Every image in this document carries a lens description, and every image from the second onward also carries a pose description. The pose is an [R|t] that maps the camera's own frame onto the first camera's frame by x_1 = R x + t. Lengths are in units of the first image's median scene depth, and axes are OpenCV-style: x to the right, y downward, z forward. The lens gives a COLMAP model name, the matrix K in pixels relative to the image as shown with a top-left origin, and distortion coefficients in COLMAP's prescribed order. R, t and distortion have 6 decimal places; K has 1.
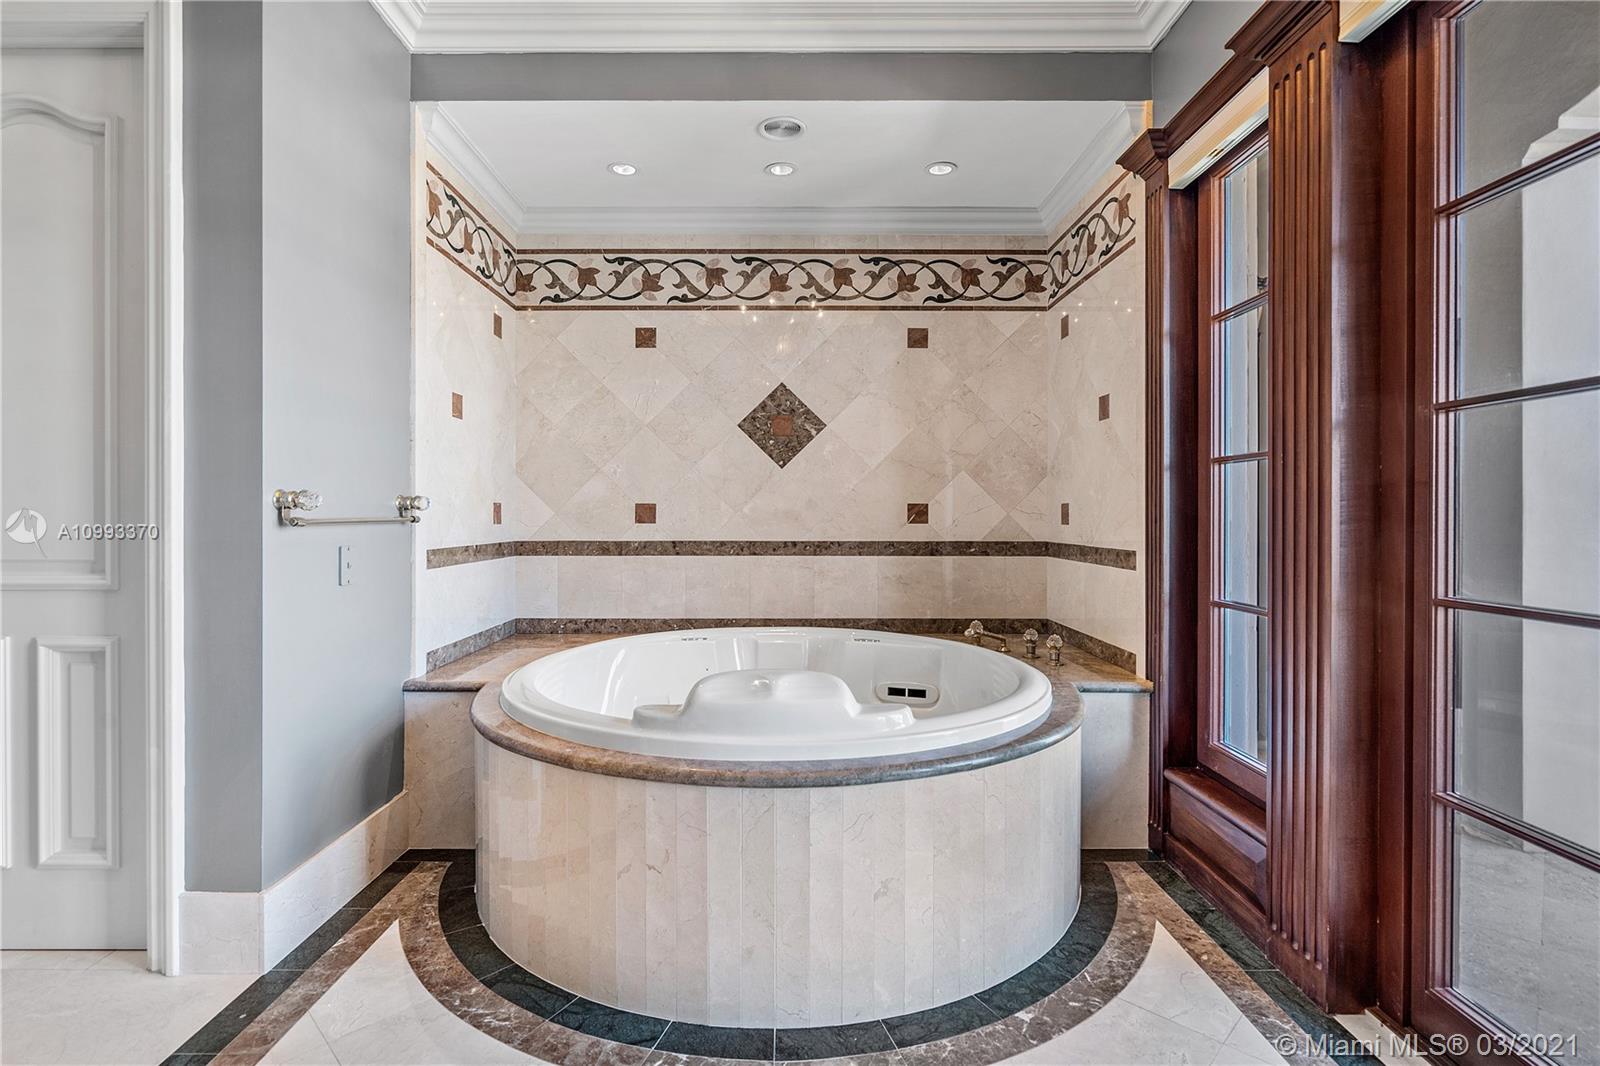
lens RADIAL K [[763.4, 0, 810.0], [0, 763.4, 515.6], [0, 0, 1]] dist [0.002579, 0.000654]
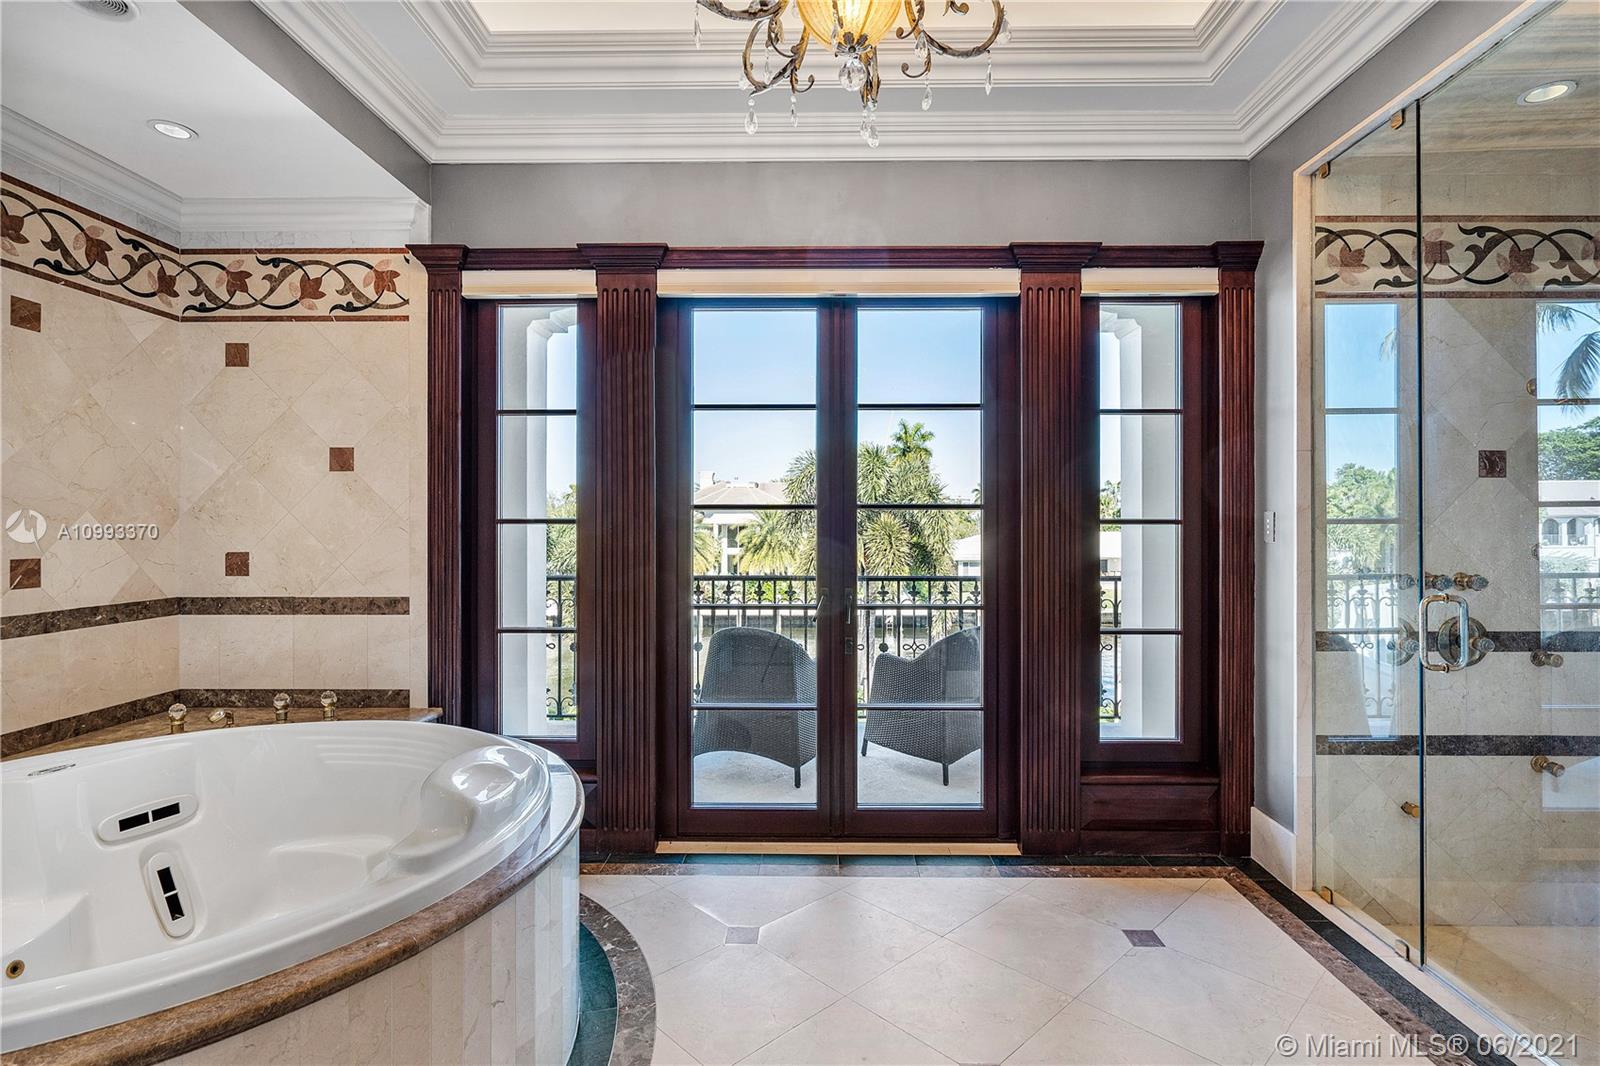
lens RADIAL K [[763.4, 0, 812.4], [0, 763.4, 526.6], [0, 0, 1]] dist [0.002579, 0.000654]
pose [[0.047245, -0.002156, 0.998881, -0.502513], [-0.002392, 0.999995, 0.002272, -0.047348], [-0.998880, -0.002497, 0.047239, 0.270081]]
